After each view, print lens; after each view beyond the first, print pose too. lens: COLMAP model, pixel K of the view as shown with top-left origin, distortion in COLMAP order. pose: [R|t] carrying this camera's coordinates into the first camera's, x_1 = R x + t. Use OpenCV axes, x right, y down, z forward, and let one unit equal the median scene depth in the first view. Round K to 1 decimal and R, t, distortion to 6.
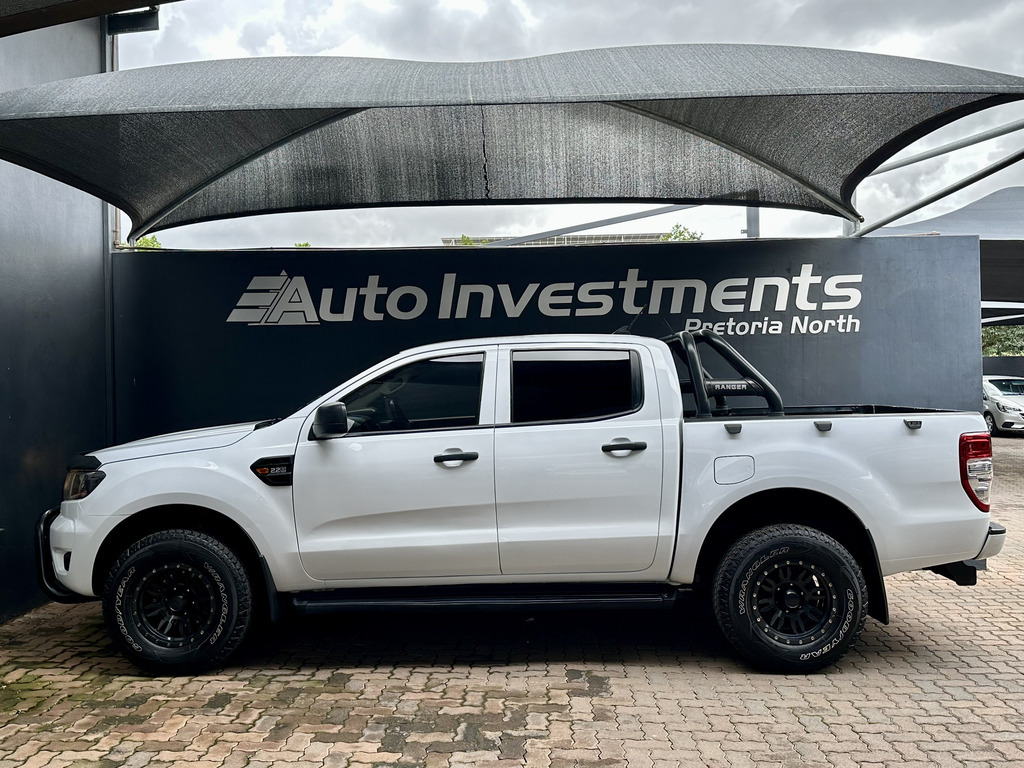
lens RADIAL K [[936.7, 0, 512.6], [0, 936.7, 376.7], [0, 0, 1]] dist [0.054451, 0.000000]
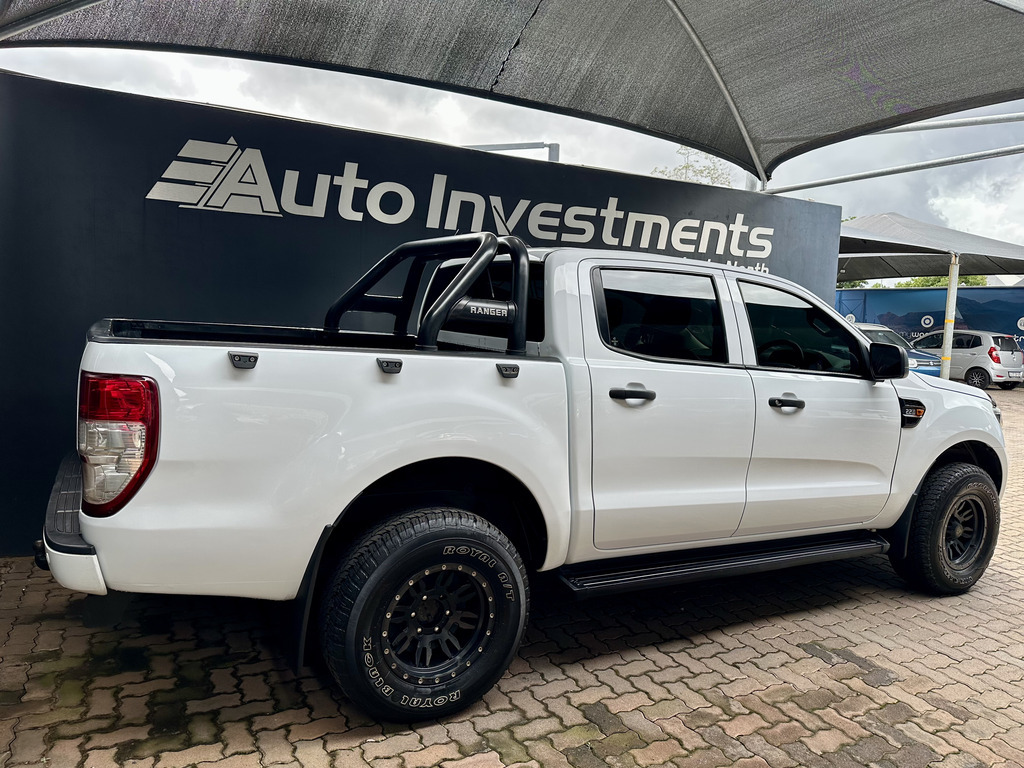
lens RADIAL K [[724.0, 0, 519.5], [0, 724.0, 373.2], [0, 0, 1]] dist [0.041167, -0.037211]
pose [[0.861283, 0.008552, 0.508054, -0.357026], [-0.059755, 0.994625, 0.084557, 0.010239], [-0.504600, -0.103186, 0.857165, 0.393888]]
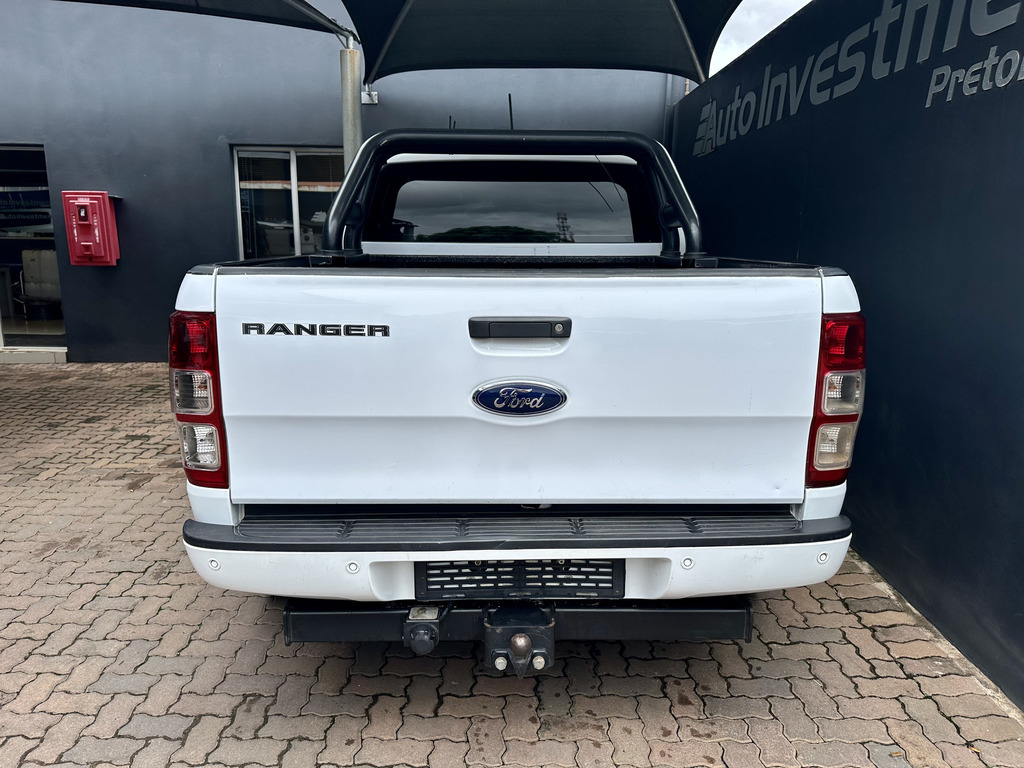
lens RADIAL K [[724.0, 0, 519.5], [0, 724.0, 385.2], [0, 0, 1]] dist [0.041167, -0.037211]
pose [[0.034146, 0.228128, -0.973032, 0.595610], [-0.002628, 0.973617, 0.228173, 0.009751], [0.999413, -0.005235, 0.033845, 0.811637]]
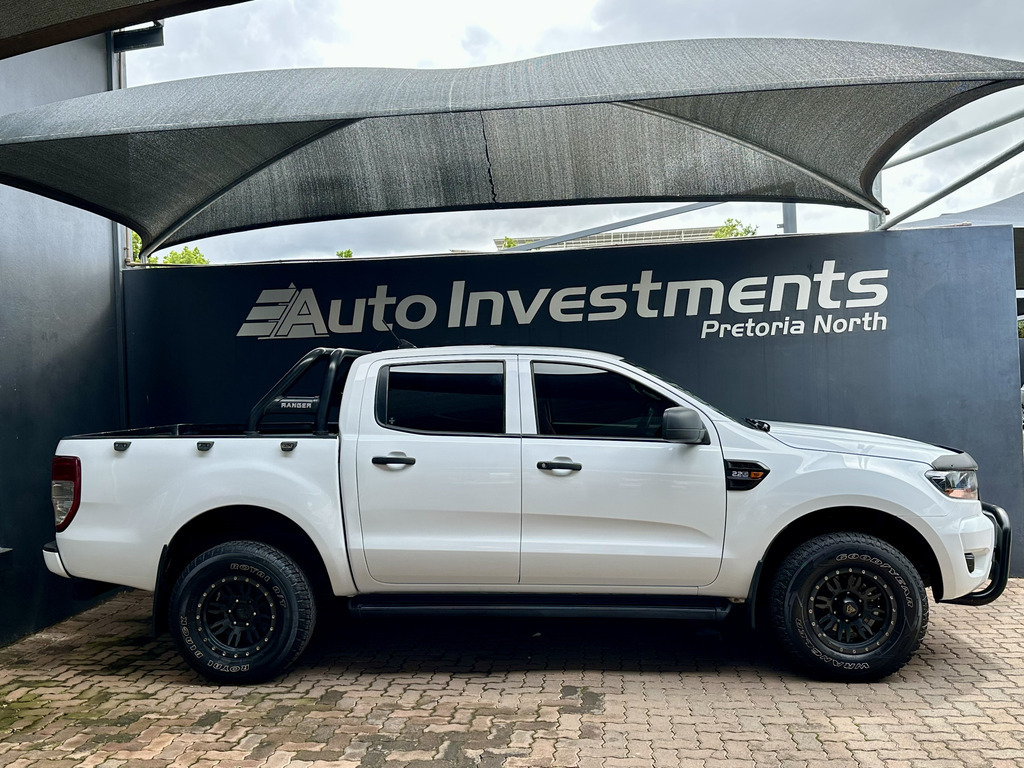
lens RADIAL K [[968.6, 0, 516.1], [0, 968.6, 380.9], [0, 0, 1]] dist [0.054432, 0.000000]
pose [[0.997999, -0.023153, -0.058840, 0.052467], [0.023154, 0.999732, -0.000668, -0.003964], [0.058840, -0.000696, 0.998267, -0.007717]]
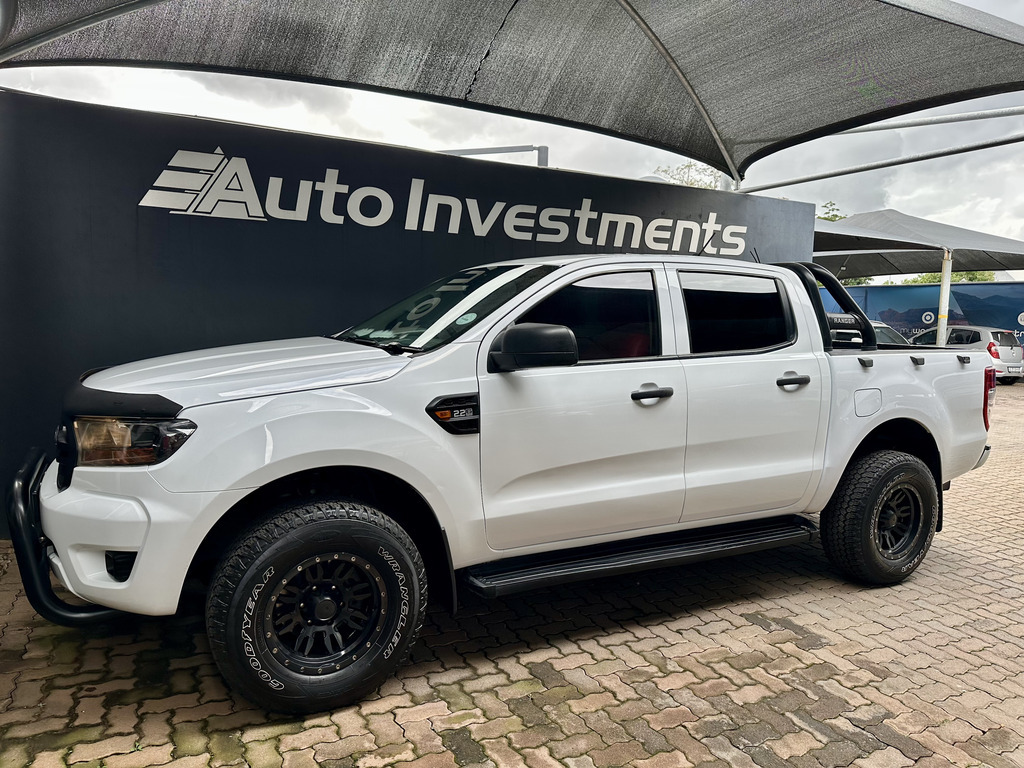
lens RADIAL K [[724.0, 0, 515.1], [0, 724.0, 374.8], [0, 0, 1]] dist [0.041167, -0.037211]
pose [[0.870483, 0.000924, 0.492198, -0.346087], [-0.049726, 0.995047, 0.086076, 0.012895], [-0.489680, -0.099403, 0.866217, 0.344423]]
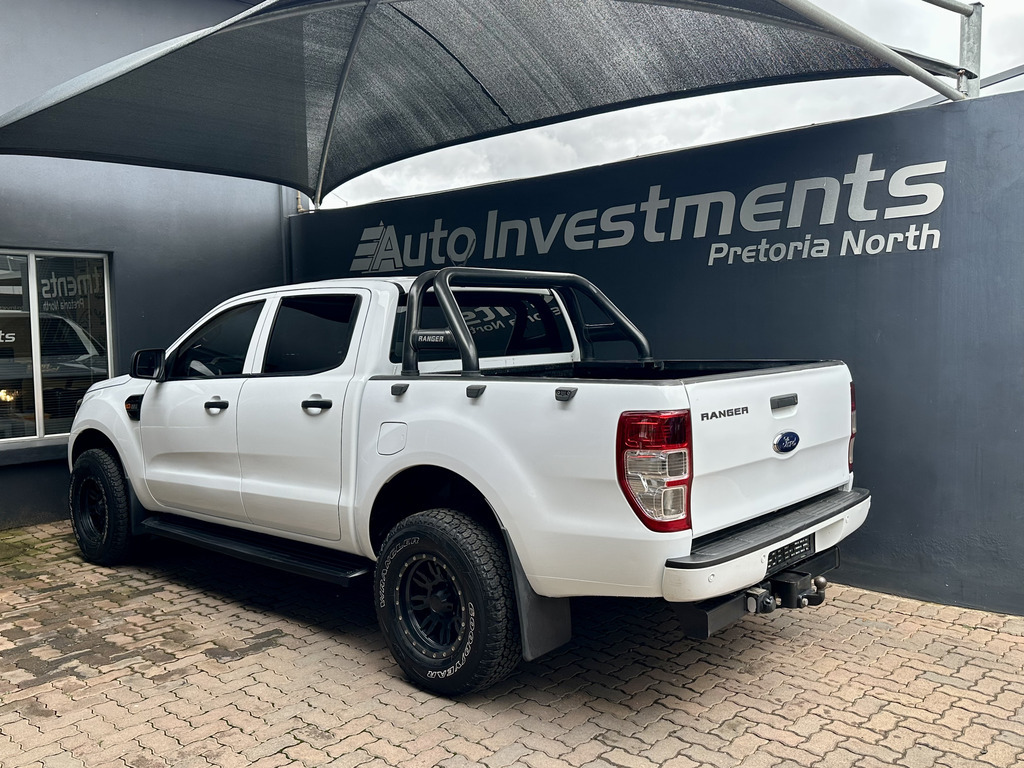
lens RADIAL K [[894.6, 0, 517.6], [0, 894.6, 384.6], [0, 0, 1]] dist [0.029528, -0.057732]
pose [[0.756549, 0.042592, -0.652548, 0.579596], [0.014013, 0.996592, 0.081294, -0.007721], [0.653787, -0.070647, 0.753374, 0.334715]]
